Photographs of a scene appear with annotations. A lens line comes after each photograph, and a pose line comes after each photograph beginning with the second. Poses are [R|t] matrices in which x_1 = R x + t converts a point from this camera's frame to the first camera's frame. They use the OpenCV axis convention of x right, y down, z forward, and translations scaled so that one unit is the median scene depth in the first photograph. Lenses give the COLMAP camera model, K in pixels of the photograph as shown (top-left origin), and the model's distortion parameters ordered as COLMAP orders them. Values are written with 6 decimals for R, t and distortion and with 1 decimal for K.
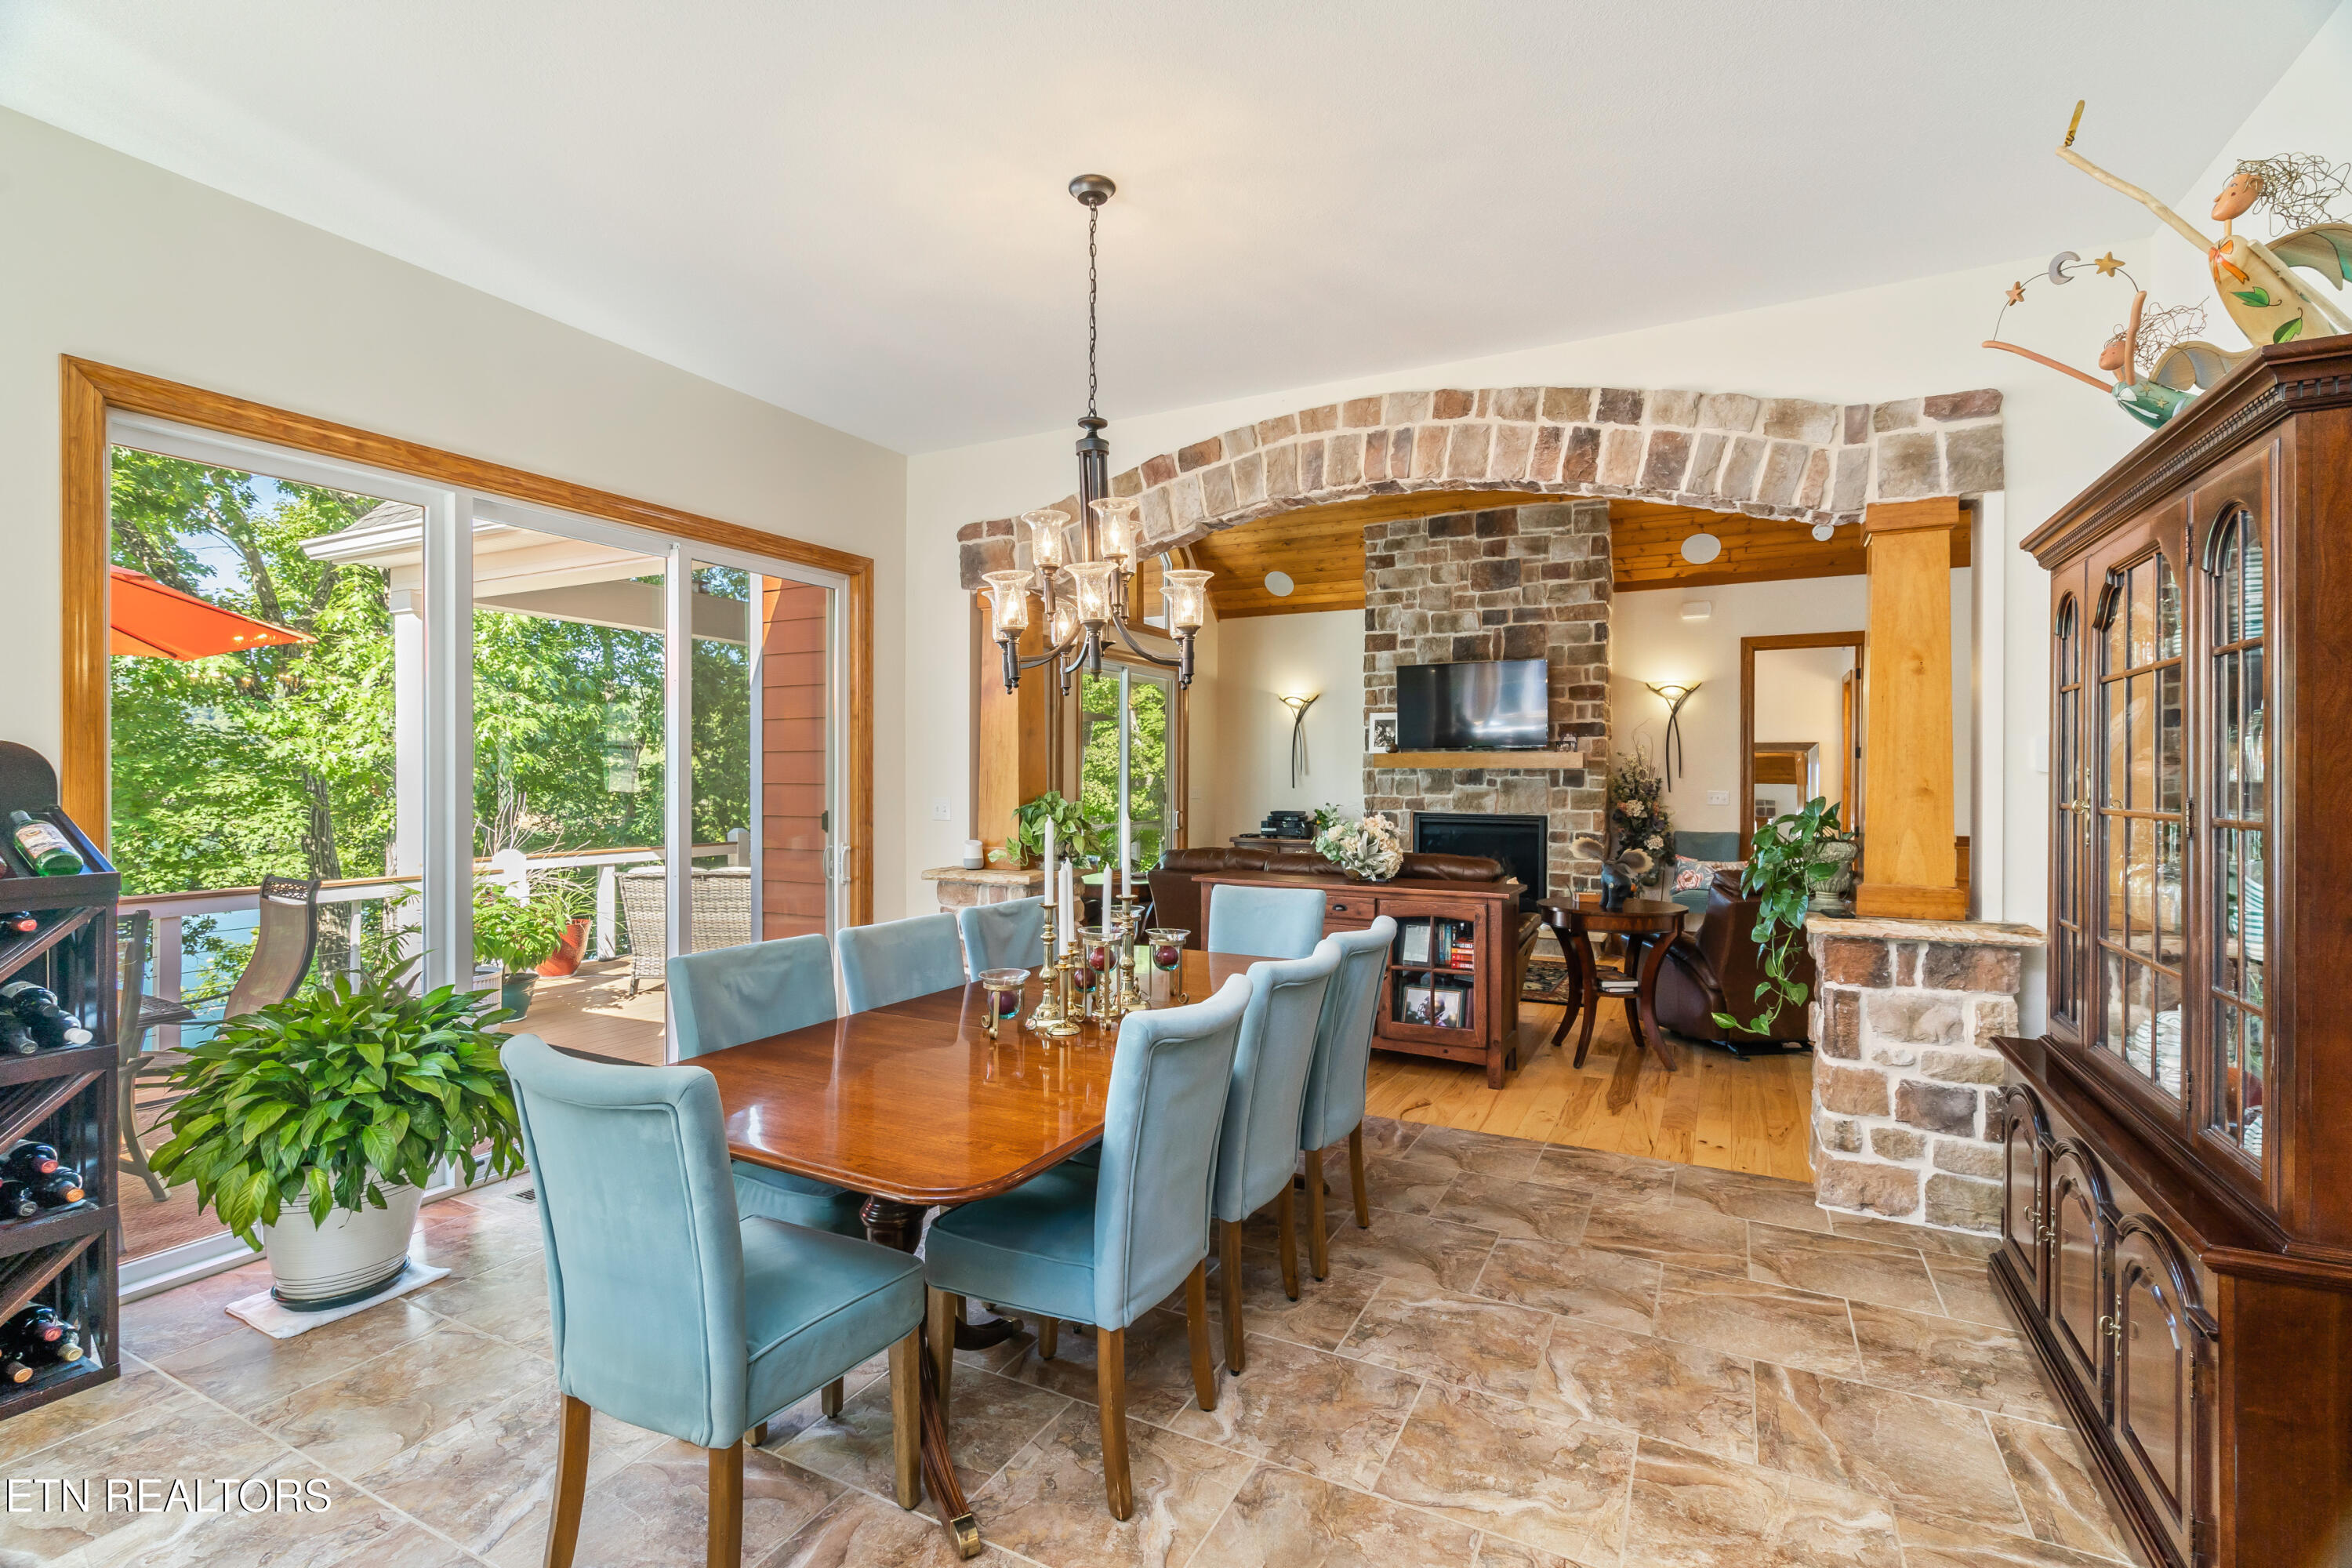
lens RADIAL K [[1063.3, 0, 1189.6], [0, 1063.3, 778.6], [0, 0, 1]] dist [0.005948, -0.000463]
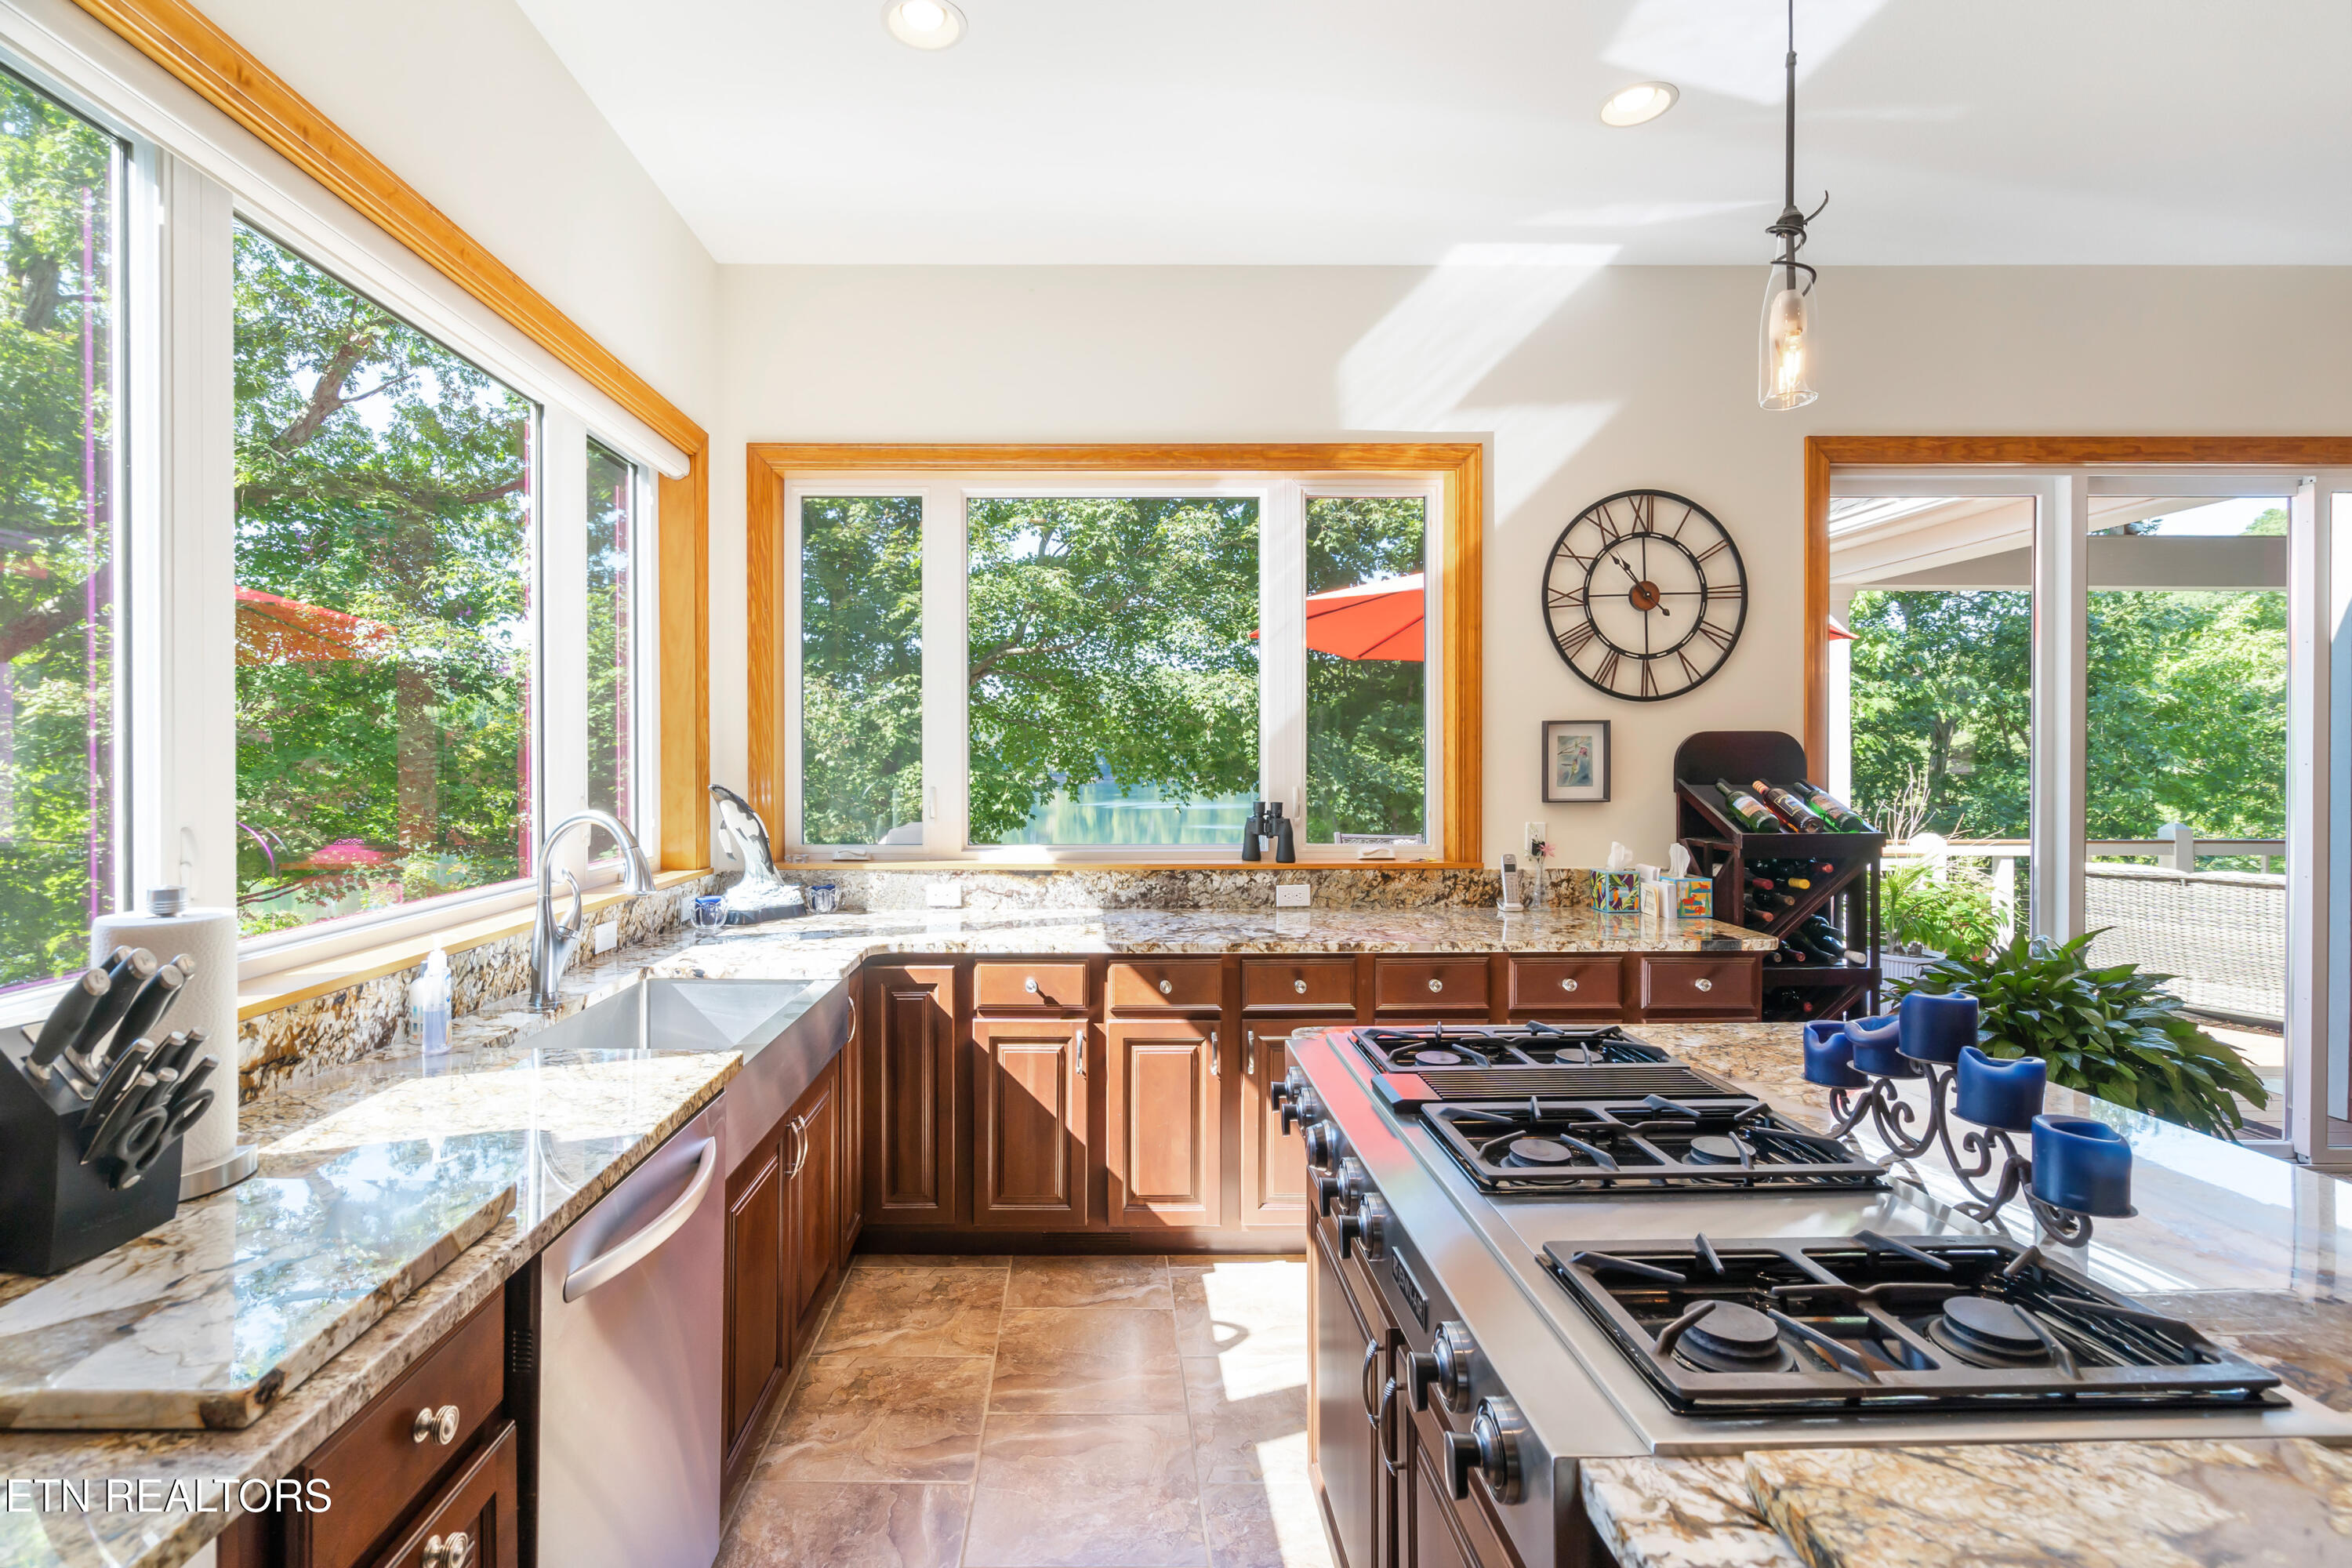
lens RADIAL K [[1135.5, 0, 1099.8], [0, 1135.5, 758.3], [0, 0, 1]] dist [-0.004672, 0.001738]
pose [[0.475826, -0.001064, -0.879539, -0.131443], [-0.001203, 0.999998, -0.001861, 0.001495], [0.879539, 0.001943, 0.475823, -0.241402]]
